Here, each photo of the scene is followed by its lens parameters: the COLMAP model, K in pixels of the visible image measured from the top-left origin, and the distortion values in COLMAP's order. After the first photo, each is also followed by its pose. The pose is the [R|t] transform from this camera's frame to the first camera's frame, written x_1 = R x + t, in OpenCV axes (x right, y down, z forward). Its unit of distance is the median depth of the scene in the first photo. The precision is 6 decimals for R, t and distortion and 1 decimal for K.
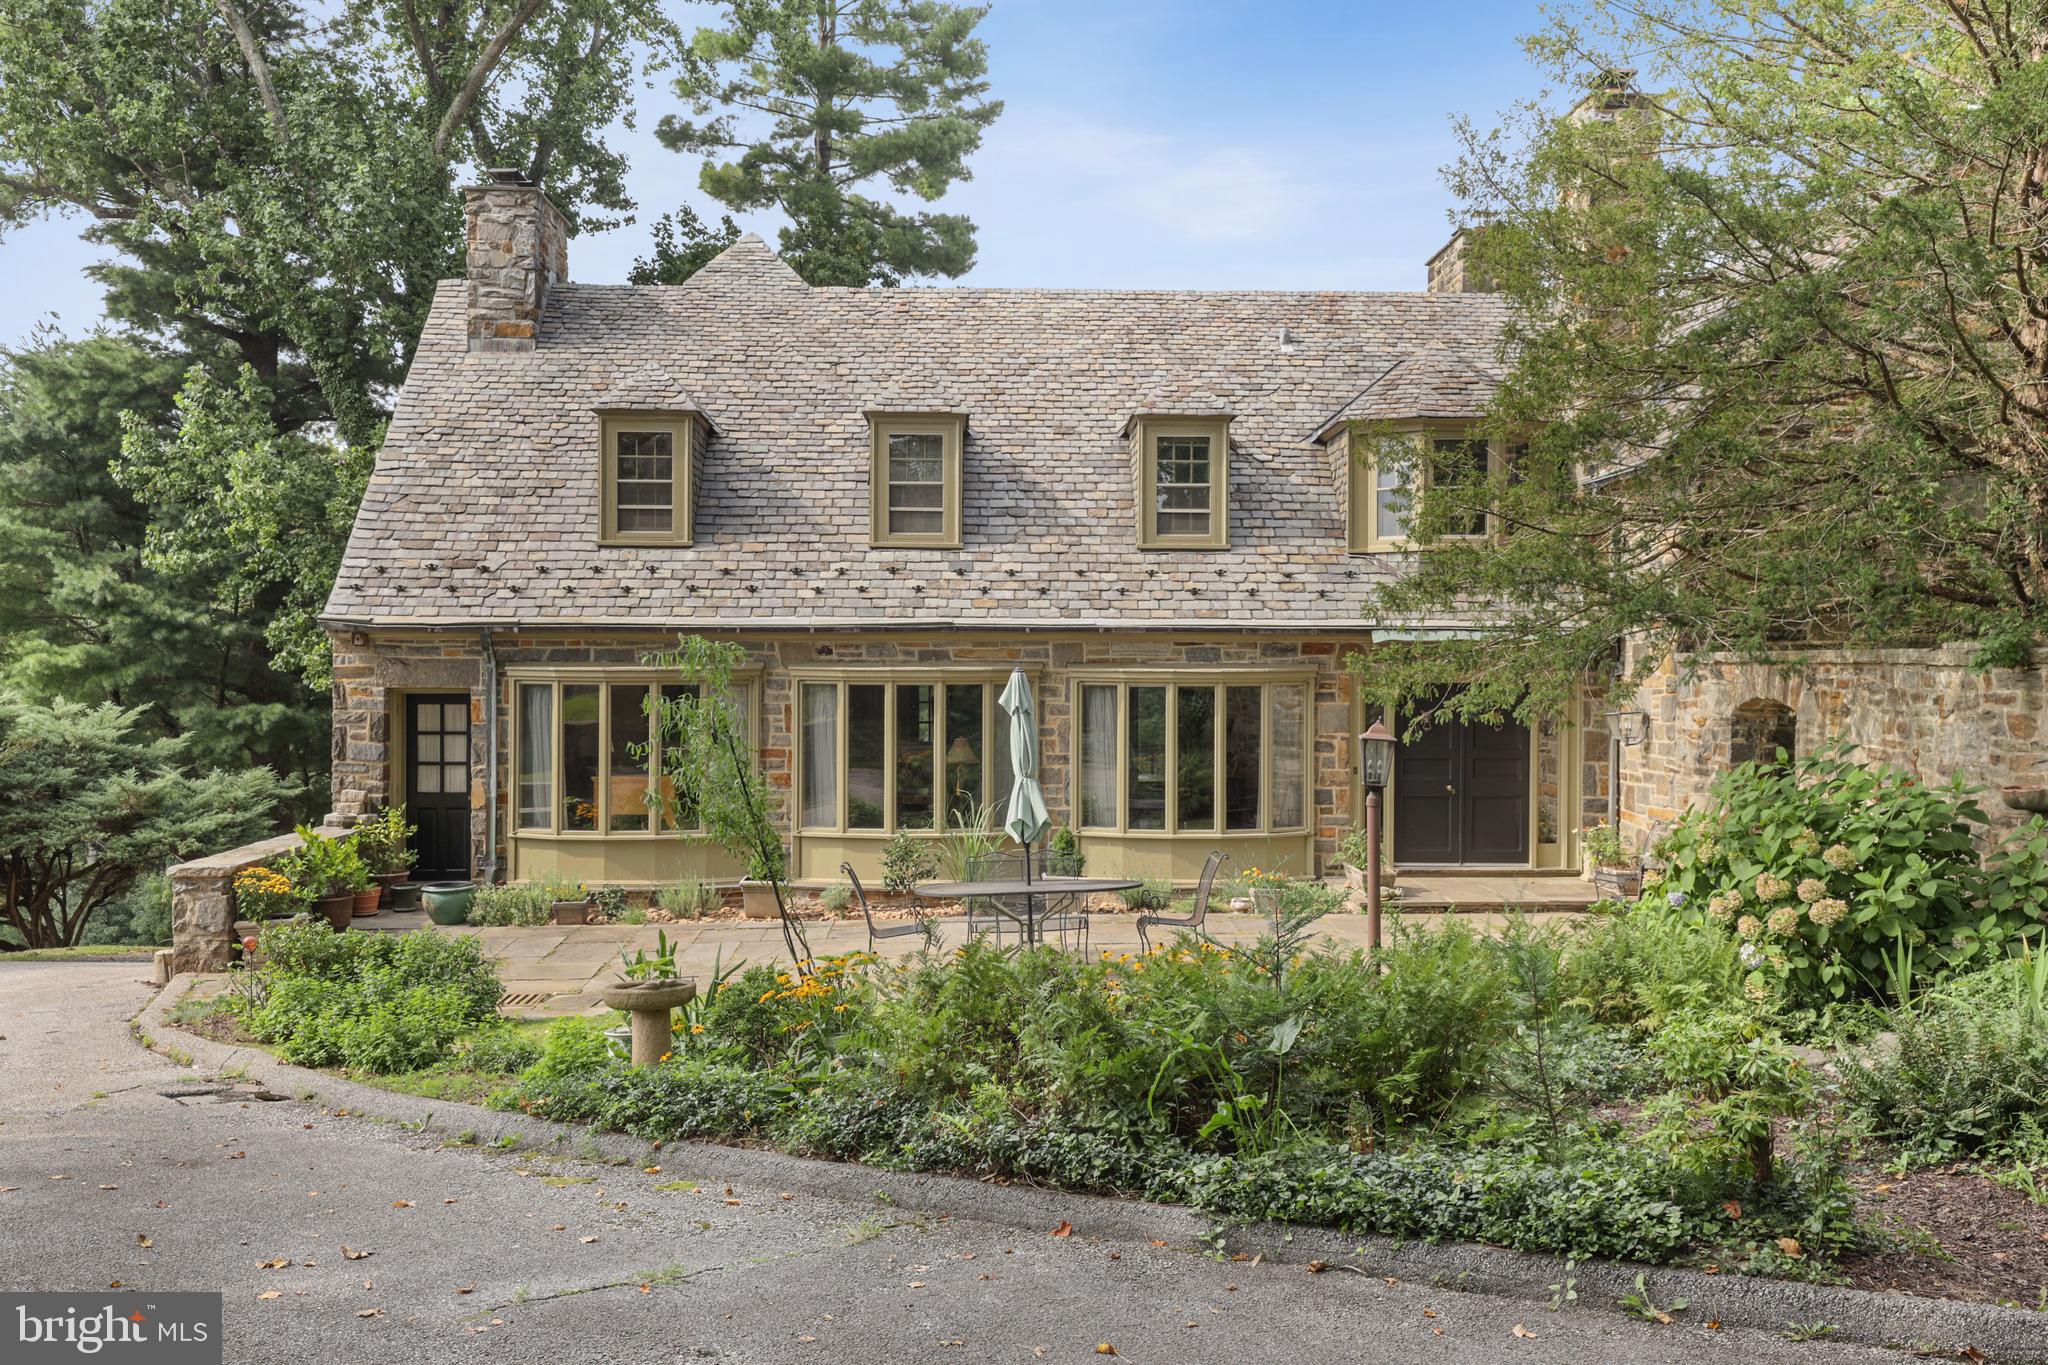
lens RADIAL K [[1600.8, 0, 1022.4], [0, 1600.8, 668.7], [0, 0, 1]] dist [-0.034869, 0.012711]
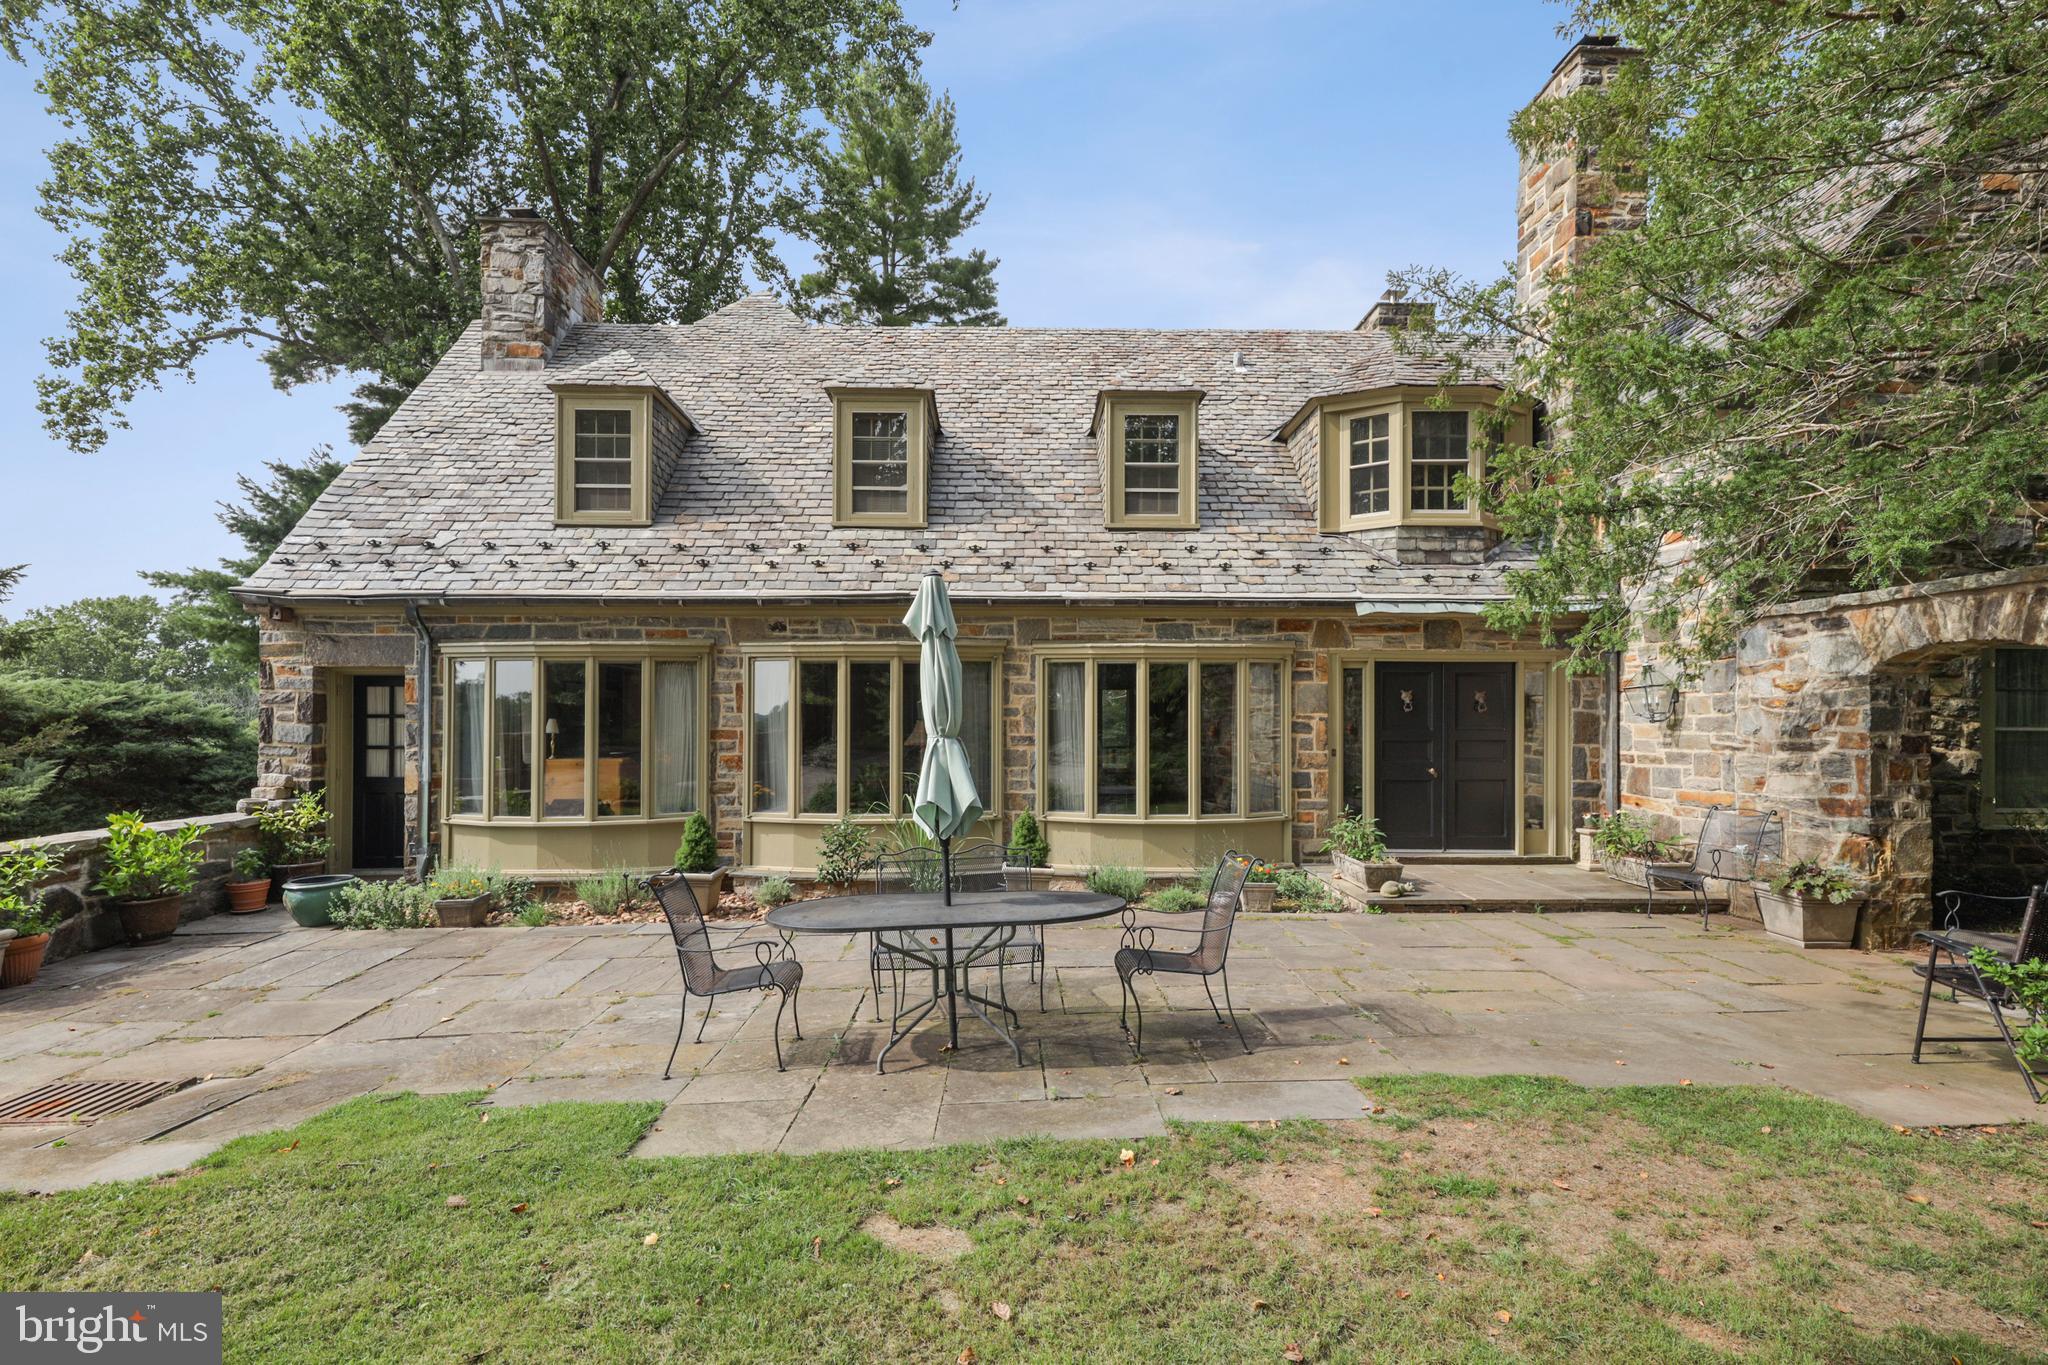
lens RADIAL K [[908.2, 0, 1015.1], [0, 908.2, 712.7], [0, 0, 1]] dist [-0.001689, -0.002059]
pose [[0.999845, -0.002384, -0.017441, 0.026817], [0.002261, 0.999972, -0.007107, 0.043398], [0.017458, 0.007066, 0.999823, 0.454552]]
